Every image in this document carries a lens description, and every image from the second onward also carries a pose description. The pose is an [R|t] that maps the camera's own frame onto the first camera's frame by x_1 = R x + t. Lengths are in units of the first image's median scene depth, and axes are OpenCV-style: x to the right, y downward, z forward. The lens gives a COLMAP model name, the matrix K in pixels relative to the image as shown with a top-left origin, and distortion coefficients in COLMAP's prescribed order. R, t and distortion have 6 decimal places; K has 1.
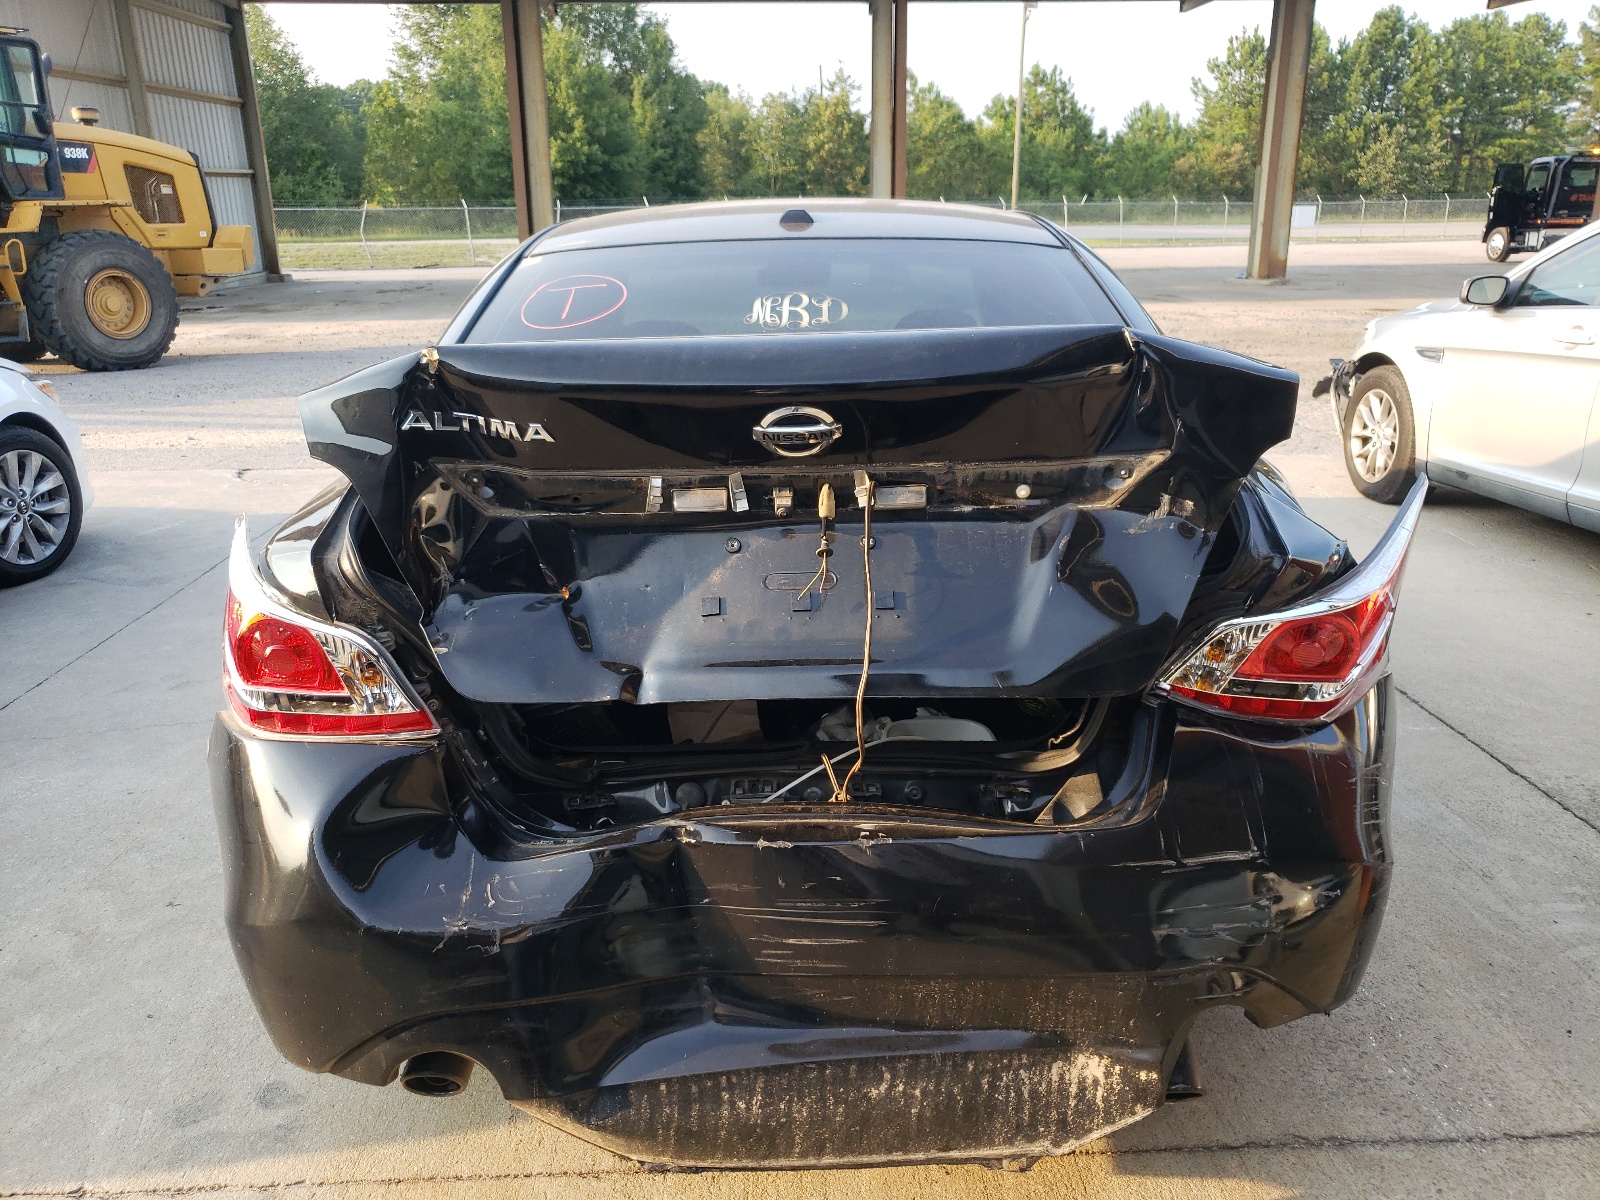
lens RADIAL K [[1276.0, 0, 829.9], [0, 1276.0, 647.2], [0, 0, 1]] dist [0.000382, 0.033659]
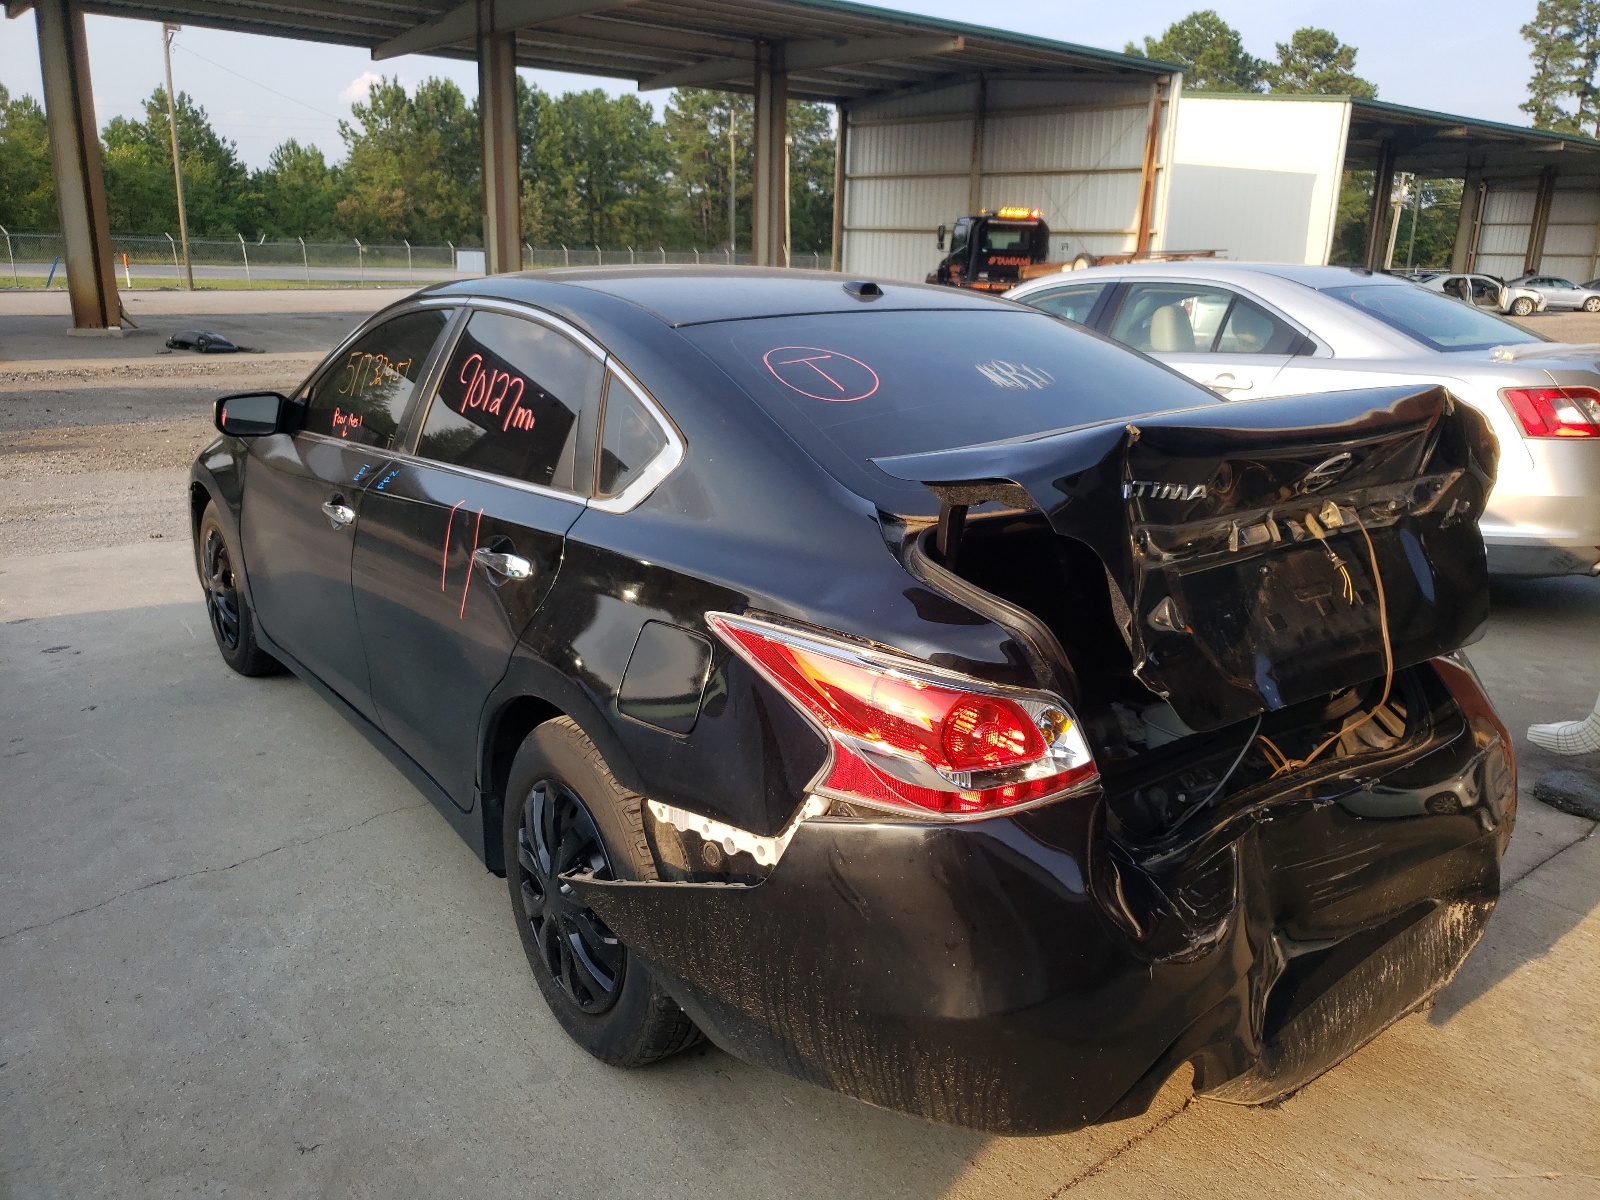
lens RADIAL K [[1333.3, 0, 808.4], [0, 1333.3, 601.6], [0, 0, 1]] dist [-0.050052, 0.100652]
pose [[0.782801, -0.131639, 0.608189, -0.101977], [0.173492, 0.984783, -0.010150, -0.009580], [-0.597598, 0.113461, 0.793727, 0.021095]]
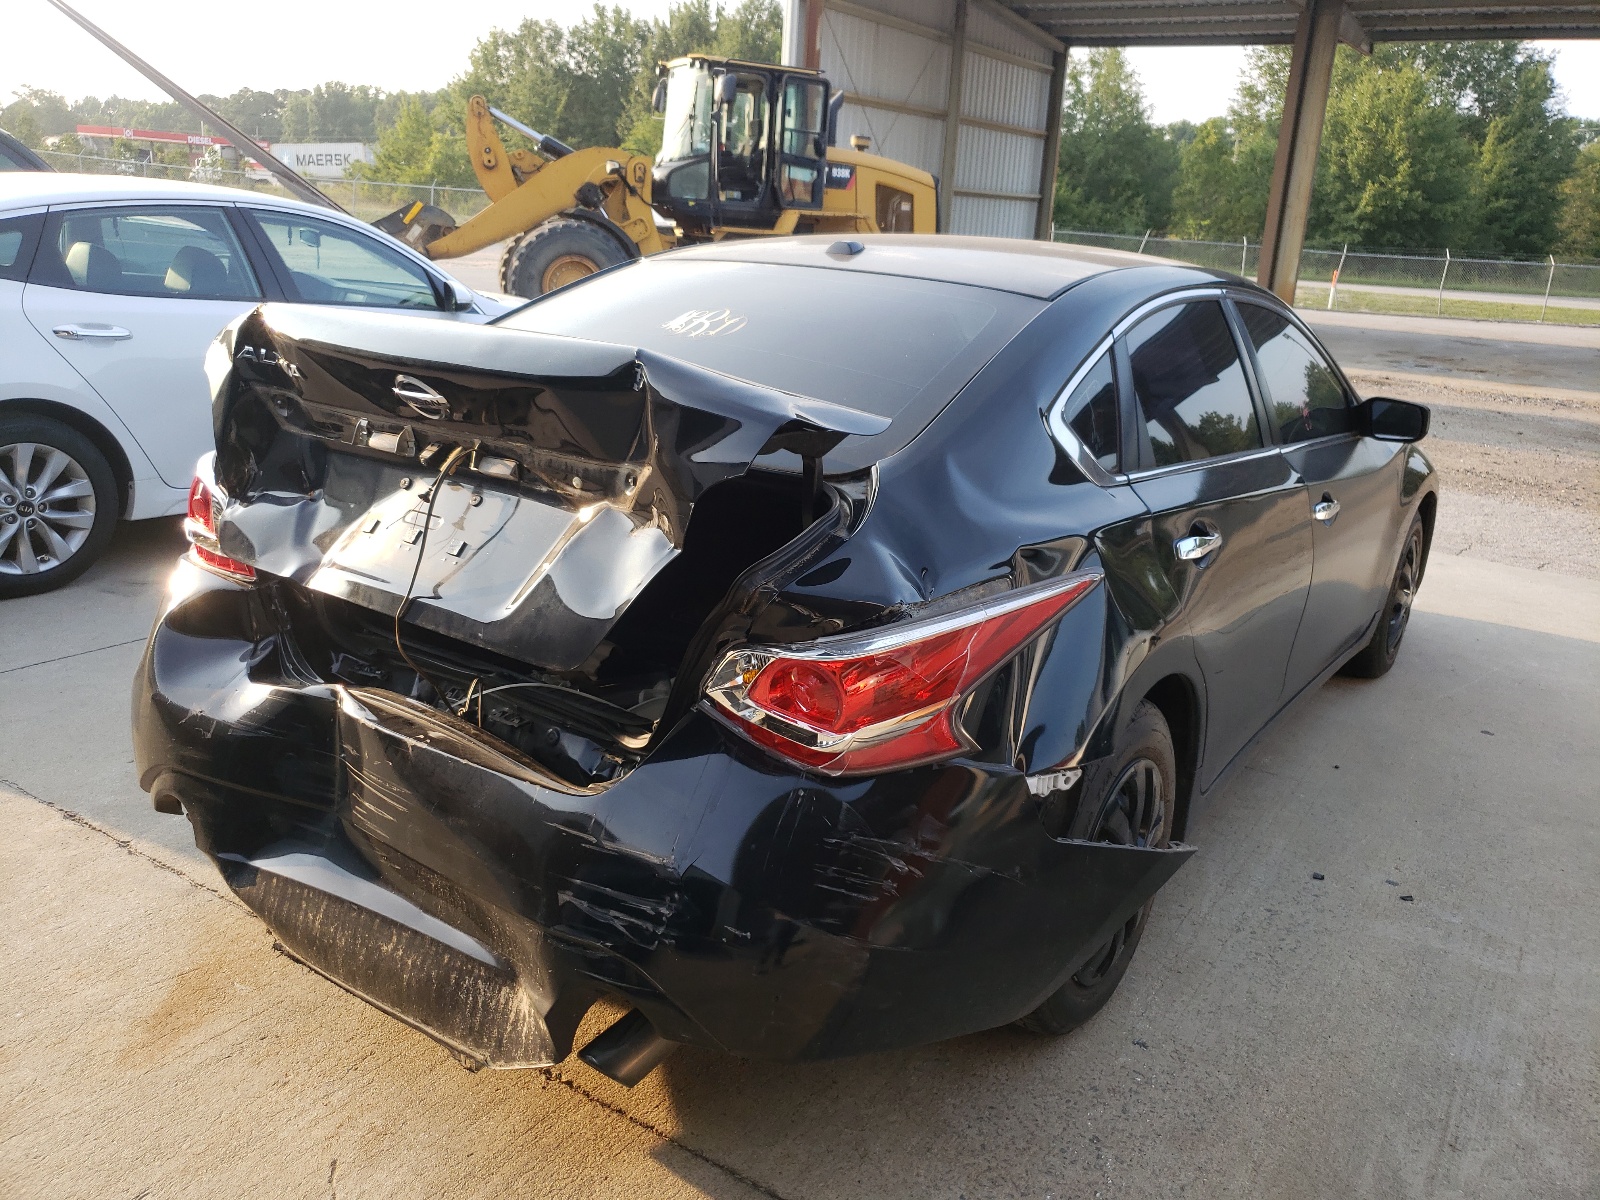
lens RADIAL K [[1333.3, 0, 808.4], [0, 1333.3, 601.6], [0, 0, 1]] dist [-0.050052, 0.100652]
pose [[0.802670, 0.227200, -0.551453, 0.082859], [-0.263361, 0.964594, 0.014078, -0.007517], [0.535127, 0.133931, 0.834087, 0.011122]]
